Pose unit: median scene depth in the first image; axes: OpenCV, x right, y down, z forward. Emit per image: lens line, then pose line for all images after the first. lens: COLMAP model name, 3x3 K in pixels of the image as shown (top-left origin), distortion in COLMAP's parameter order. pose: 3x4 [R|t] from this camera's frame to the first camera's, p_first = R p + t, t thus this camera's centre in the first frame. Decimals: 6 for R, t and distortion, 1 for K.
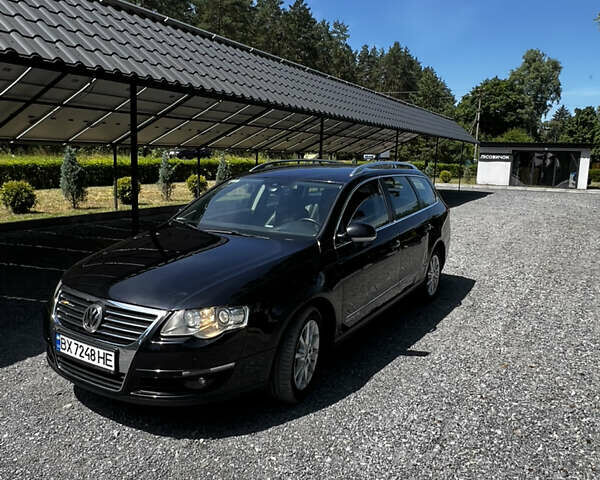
lens RADIAL K [[491.4, 0, 304.1], [0, 491.4, 238.6], [0, 0, 1]] dist [-0.007533, -0.001102]
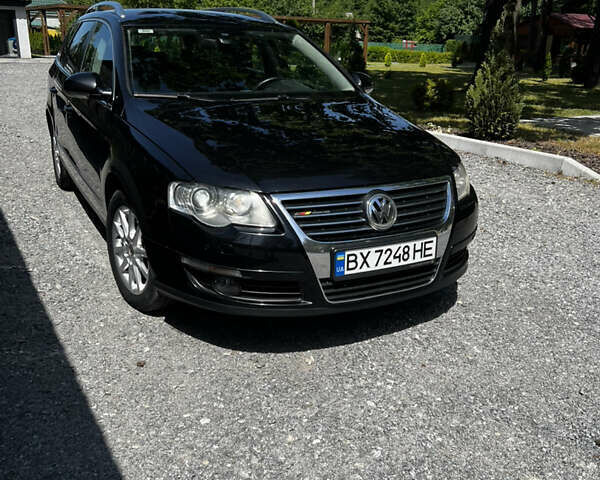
lens RADIAL K [[594.0, 0, 304.3], [0, 594.0, 242.0], [0, 0, 1]] dist [0.030388, 0.000000]
pose [[0.510678, -0.285607, 0.810948, -1.217432], [0.127864, 0.957953, 0.256861, -0.040381], [-0.850211, -0.027482, 0.525725, 0.615323]]
